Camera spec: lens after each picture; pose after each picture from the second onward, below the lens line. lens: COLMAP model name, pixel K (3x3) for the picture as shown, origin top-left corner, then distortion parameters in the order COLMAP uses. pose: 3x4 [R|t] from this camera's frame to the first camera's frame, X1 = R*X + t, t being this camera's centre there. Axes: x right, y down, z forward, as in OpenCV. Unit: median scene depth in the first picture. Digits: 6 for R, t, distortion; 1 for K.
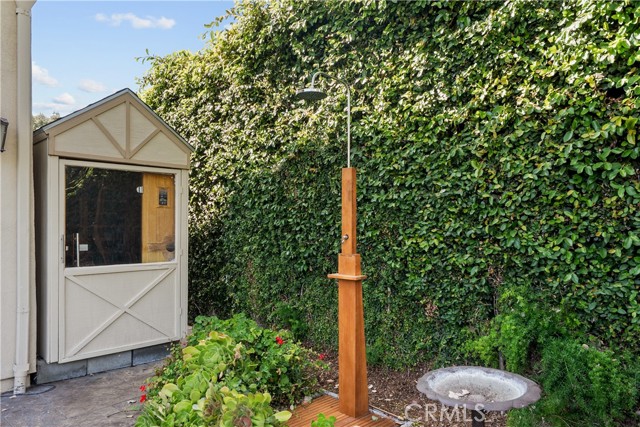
lens RADIAL K [[453.6, 0, 313.1], [0, 453.6, 226.9], [0, 0, 1]] dist [0.013978, 0.004573]
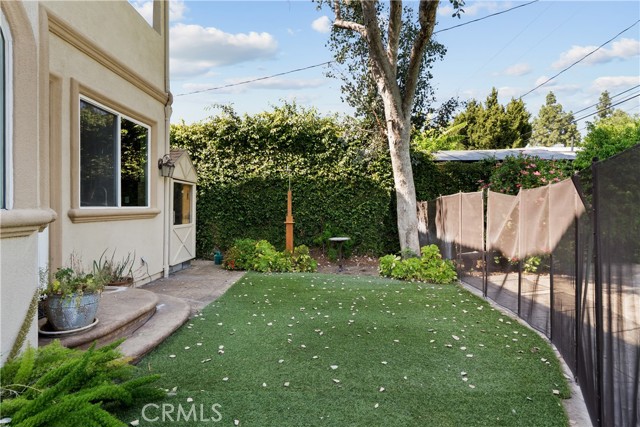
lens RADIAL K [[332.9, 0, 320.7], [0, 332.9, 208.9], [0, 0, 1]] dist [-0.000798, 0.000021]
pose [[0.714569, -0.000412, 0.699564, -1.444230], [0.006644, 0.999959, -0.006198, 0.023633], [-0.699533, 0.009077, 0.714543, -0.914249]]
